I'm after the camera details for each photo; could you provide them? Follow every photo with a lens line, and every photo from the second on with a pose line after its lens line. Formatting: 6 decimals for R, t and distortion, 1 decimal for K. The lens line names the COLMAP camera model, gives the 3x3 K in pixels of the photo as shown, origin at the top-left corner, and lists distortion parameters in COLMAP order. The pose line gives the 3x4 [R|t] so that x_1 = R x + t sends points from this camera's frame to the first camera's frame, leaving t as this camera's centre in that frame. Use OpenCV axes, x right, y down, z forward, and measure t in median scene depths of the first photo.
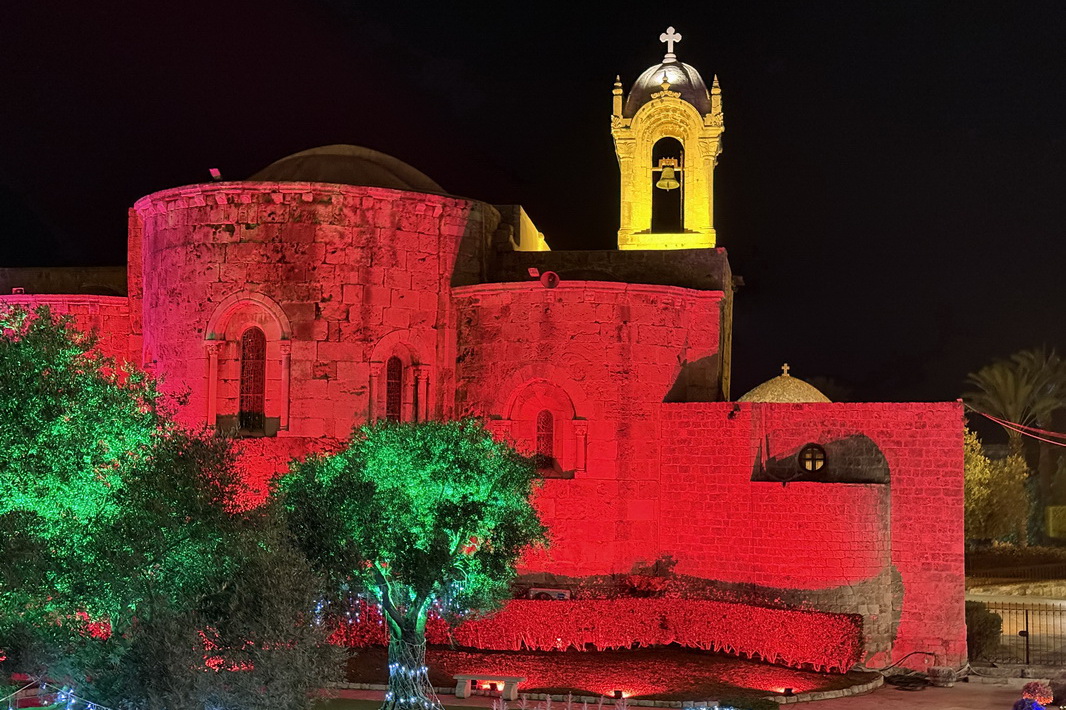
lens RADIAL K [[1468.4, 0, 526.8], [0, 1468.4, 376.0], [0, 0, 1]] dist [0.172780, -0.125512]
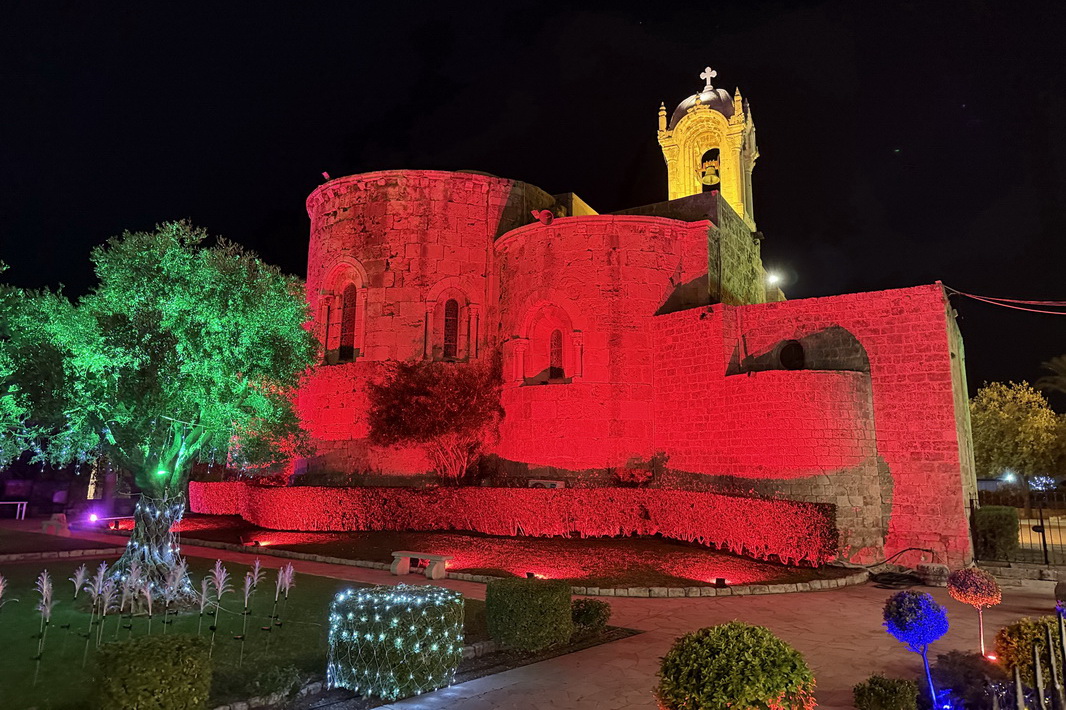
lens RADIAL K [[733.0, 0, 533.7], [0, 733.0, 310.2], [0, 0, 1]] dist [0.180353, -0.340975]
pose [[0.941010, -0.073158, -0.330377, 0.194239], [0.023921, 0.988289, -0.150709, 0.097358], [0.337533, 0.133916, 0.931739, 0.437853]]
